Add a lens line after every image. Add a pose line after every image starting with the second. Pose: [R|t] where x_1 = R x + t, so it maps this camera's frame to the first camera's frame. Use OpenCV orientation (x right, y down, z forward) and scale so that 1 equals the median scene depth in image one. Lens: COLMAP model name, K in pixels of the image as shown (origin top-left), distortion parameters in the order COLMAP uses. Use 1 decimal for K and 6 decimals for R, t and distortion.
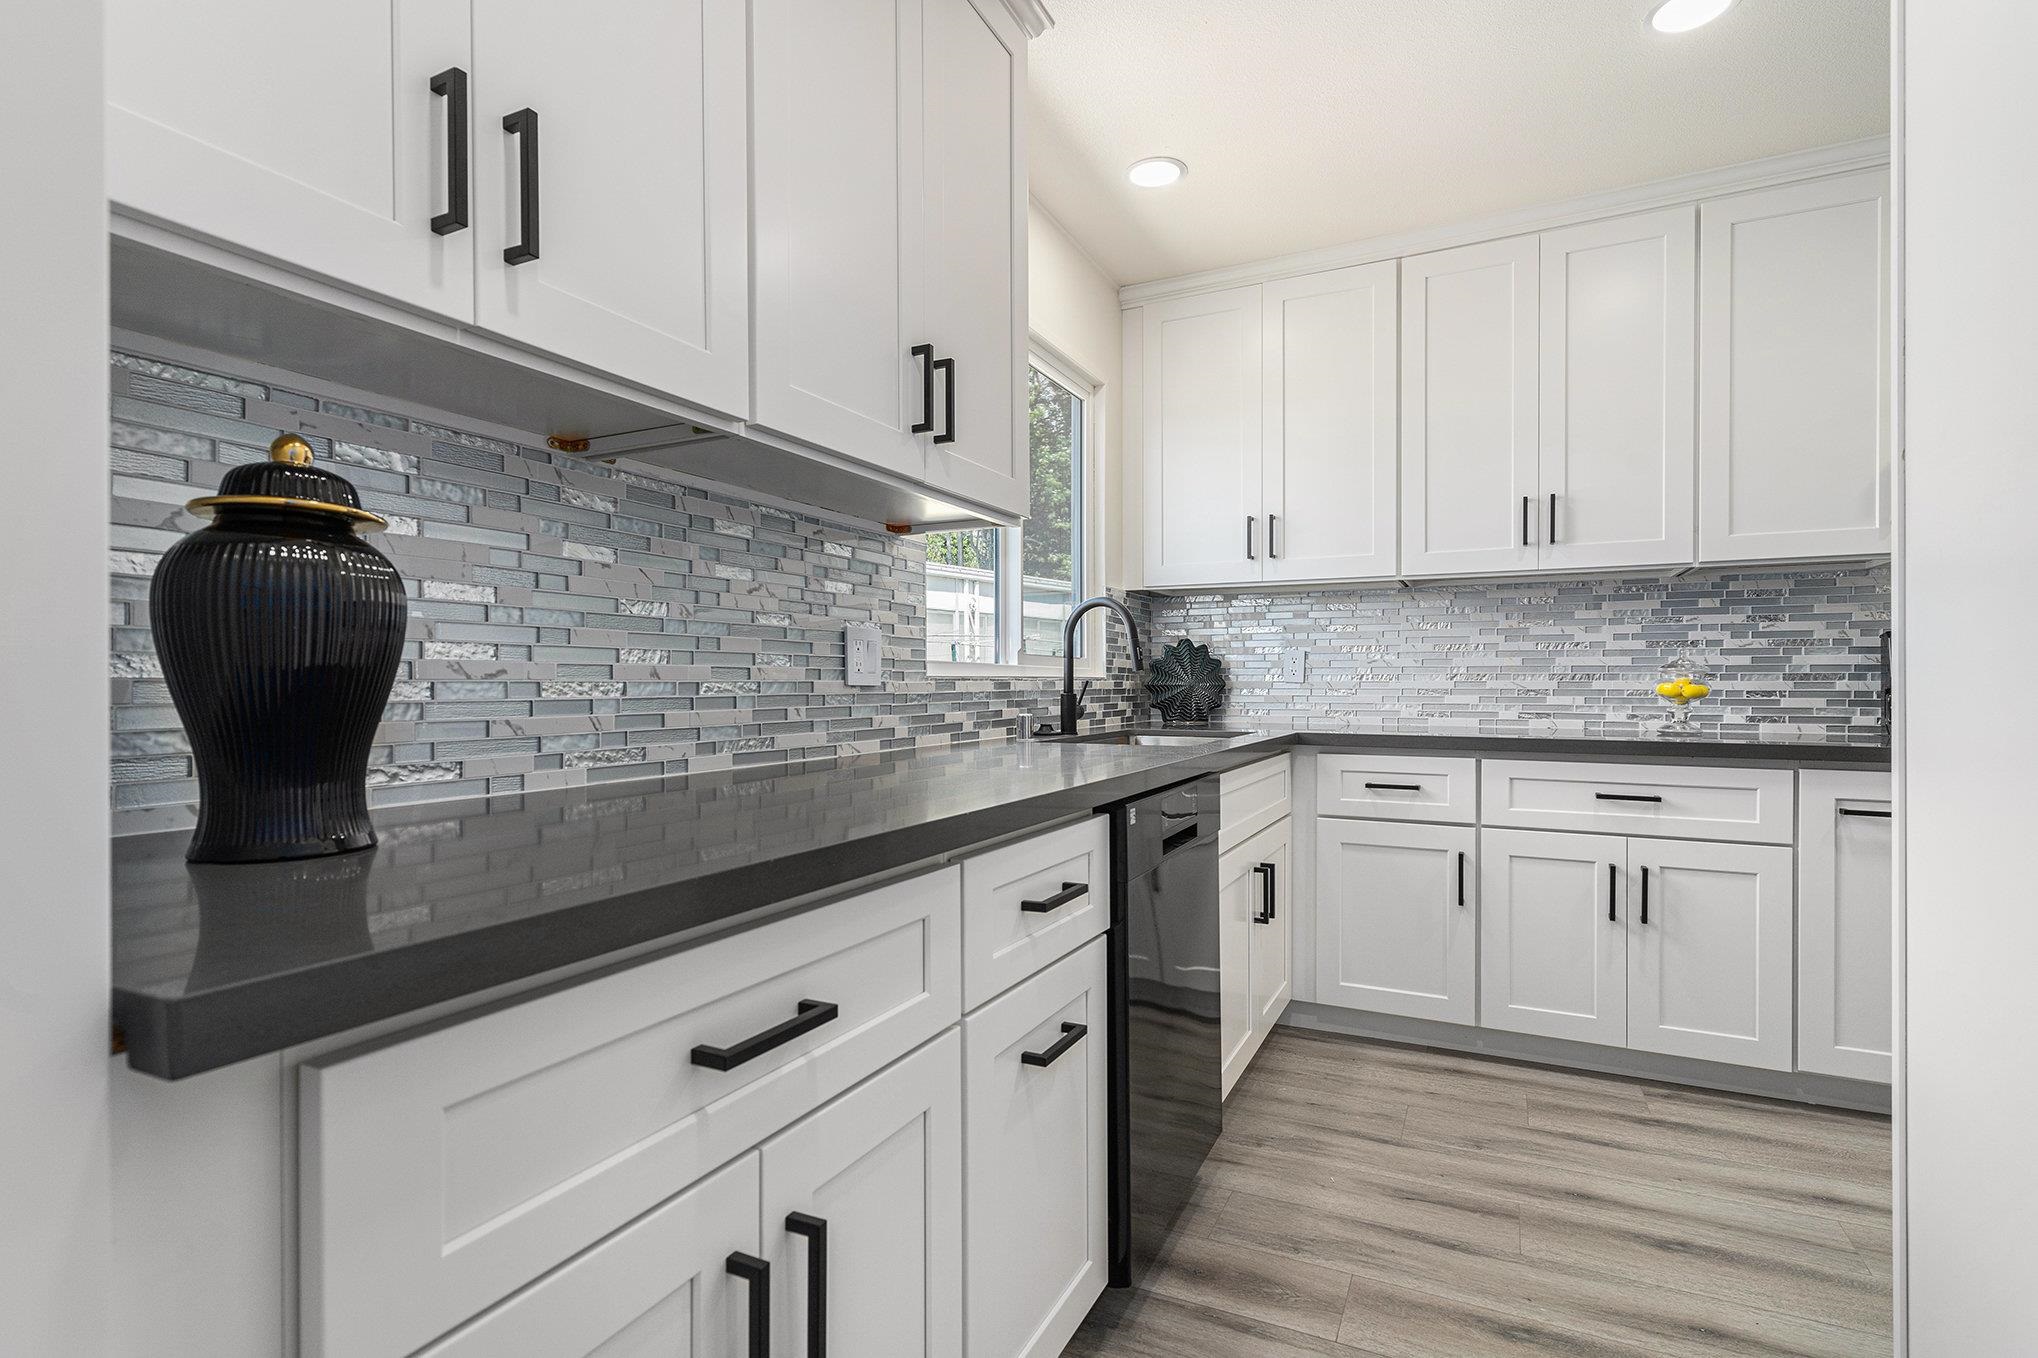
lens RADIAL K [[984.6, 0, 1008.4], [0, 984.6, 686.4], [0, 0, 1]] dist [0.007003, 0.000299]
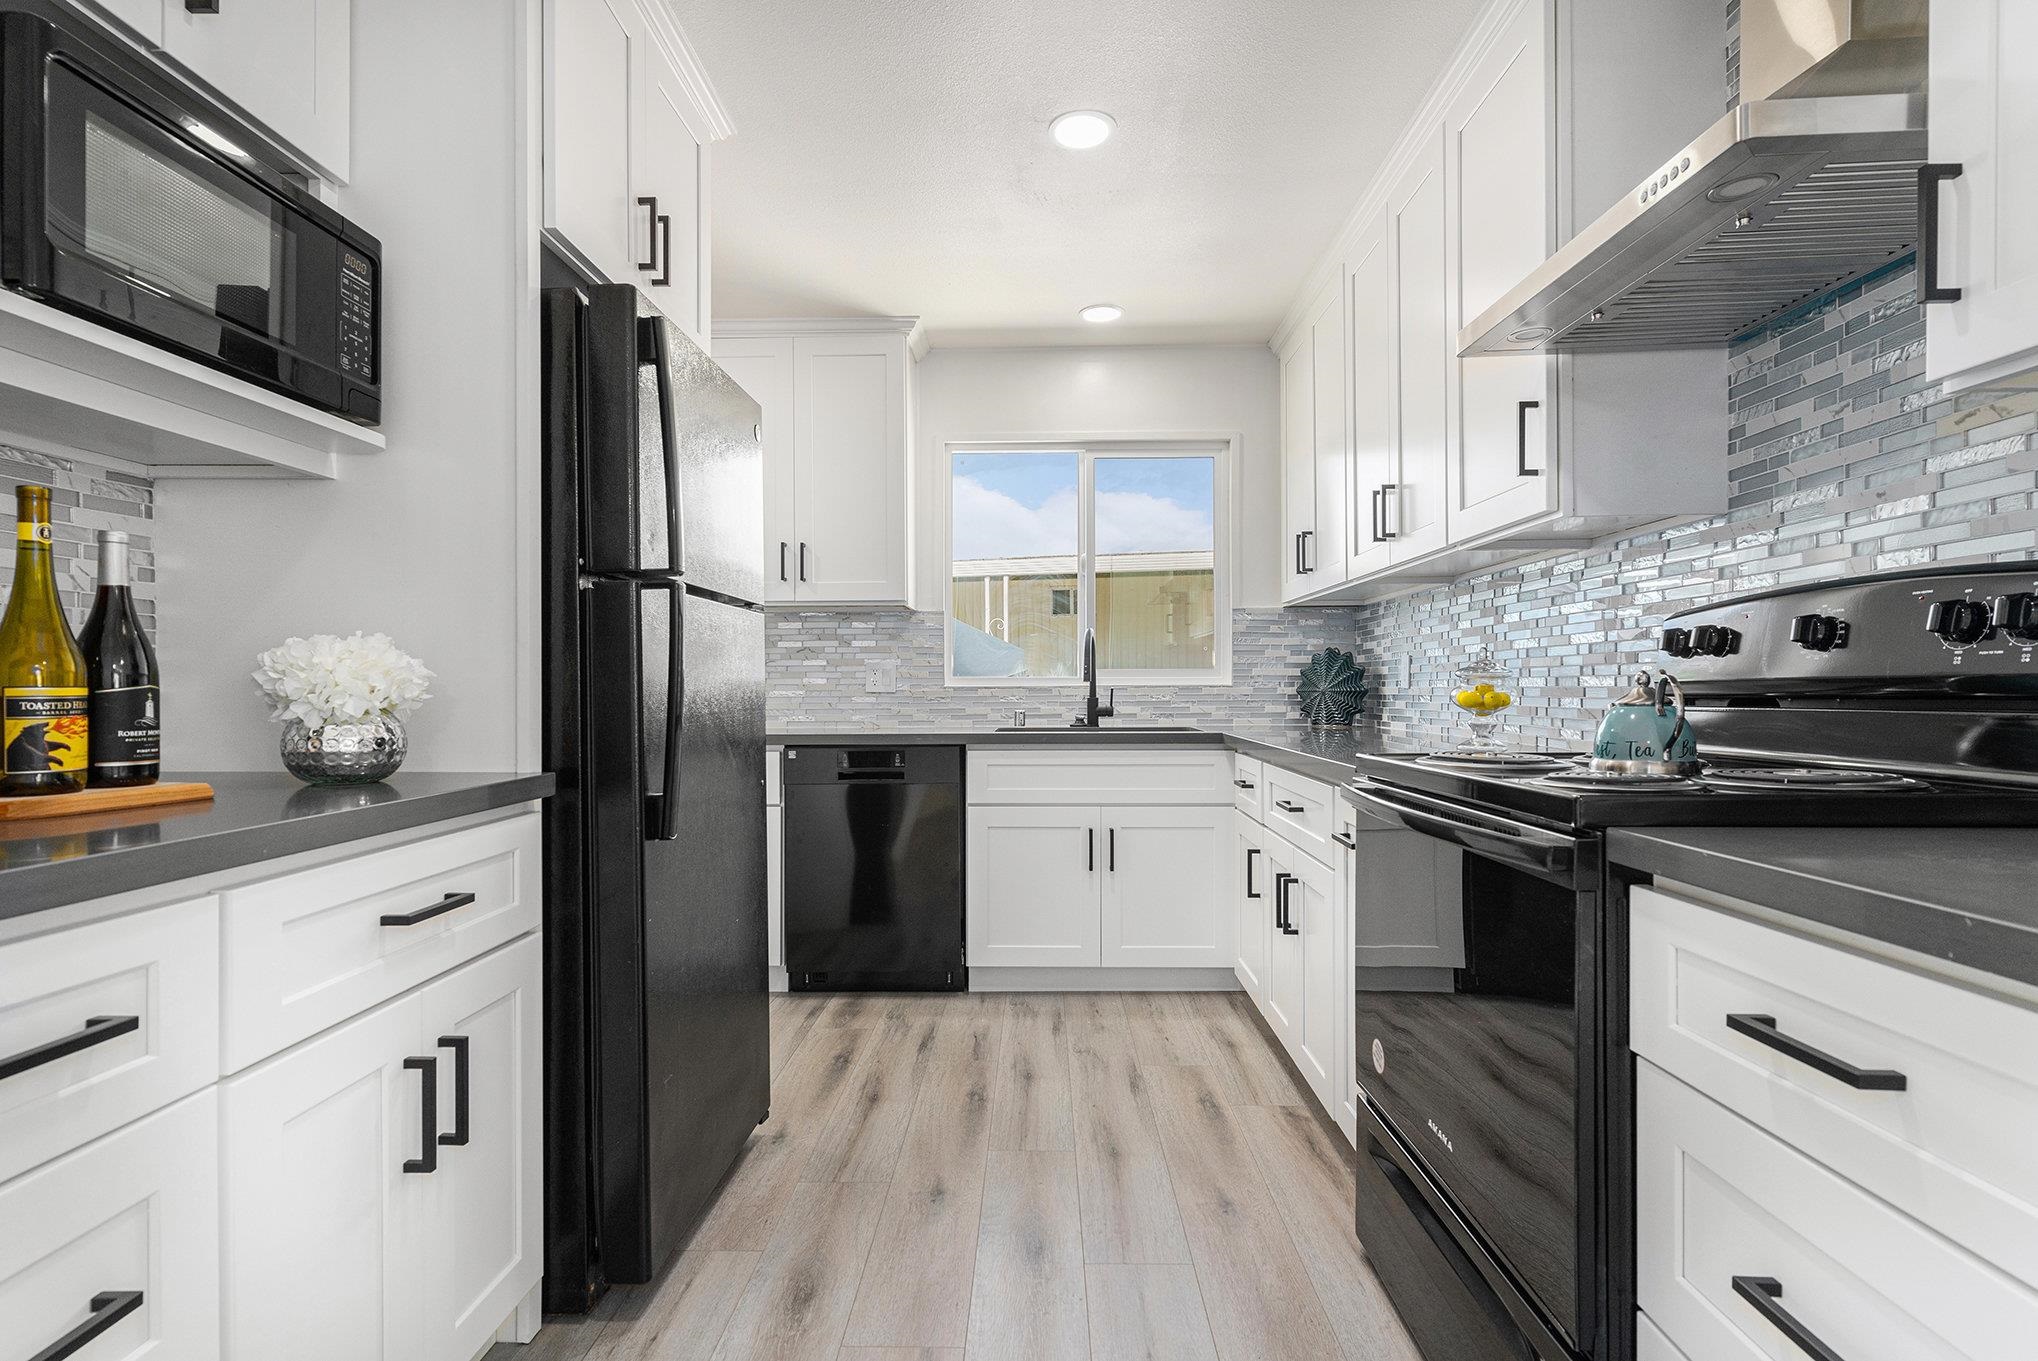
lens RADIAL K [[984.6, 0, 1008.4], [0, 984.6, 687.9], [0, 0, 1]] dist [0.007003, 0.000299]
pose [[0.431498, 0.007146, -0.902086, 1.611276], [0.000709, 0.999966, 0.008261, -0.024445], [0.902114, -0.004204, 0.431478, 0.359028]]
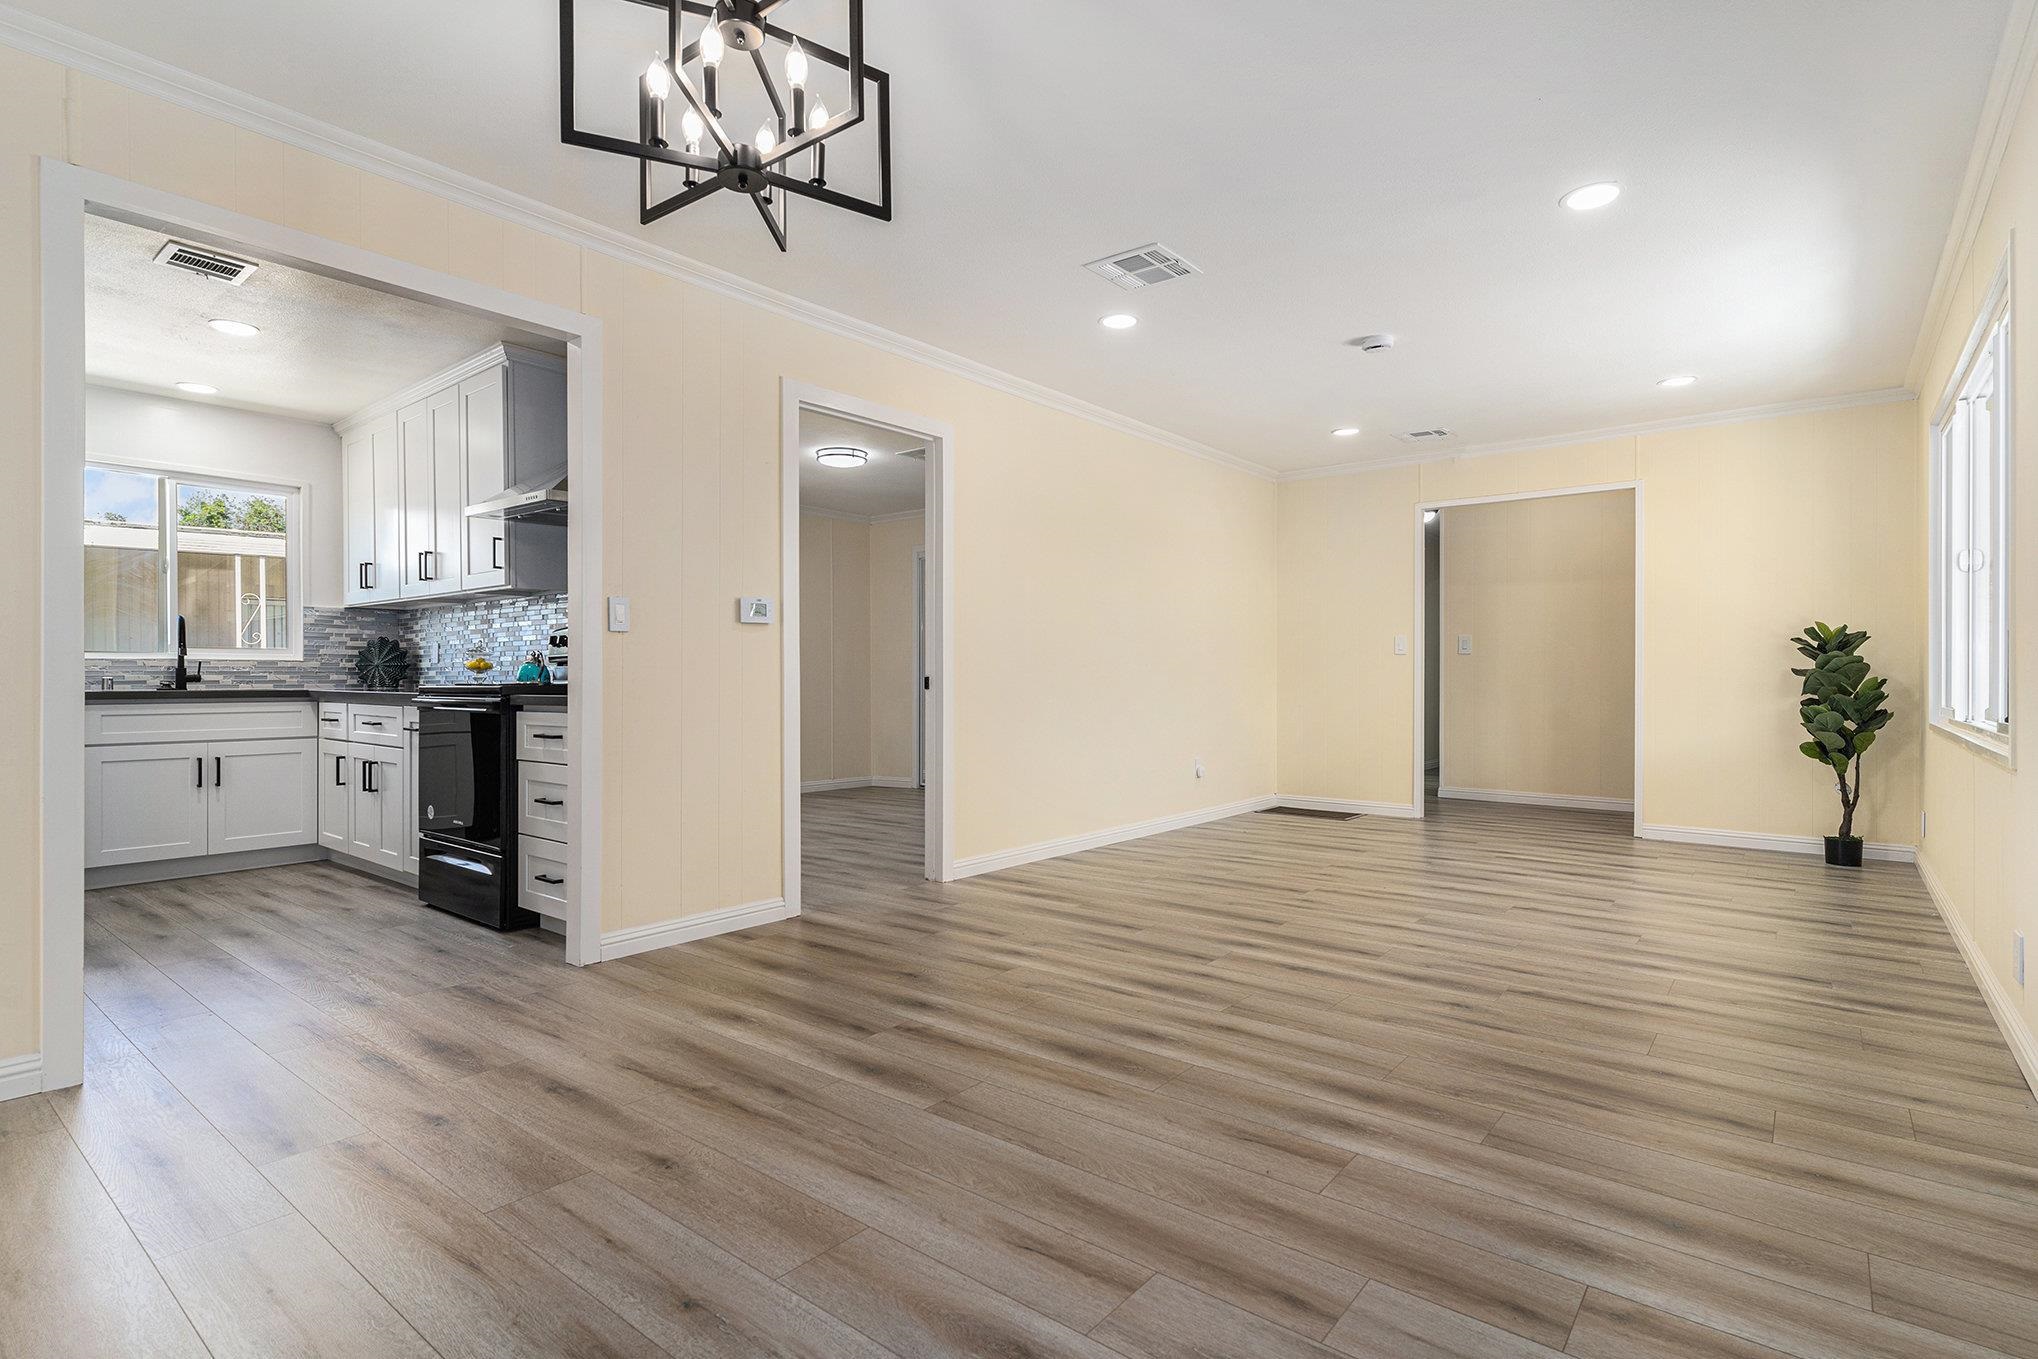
lens RADIAL K [[984.6, 0, 1008.4], [0, 984.6, 686.9], [0, 0, 1]] dist [0.007003, 0.000299]
pose [[0.979593, 0.009905, -0.200747, 2.405394], [-0.007672, 0.999900, 0.011895, 0.006777], [0.200845, -0.010112, 0.979571, -0.564522]]
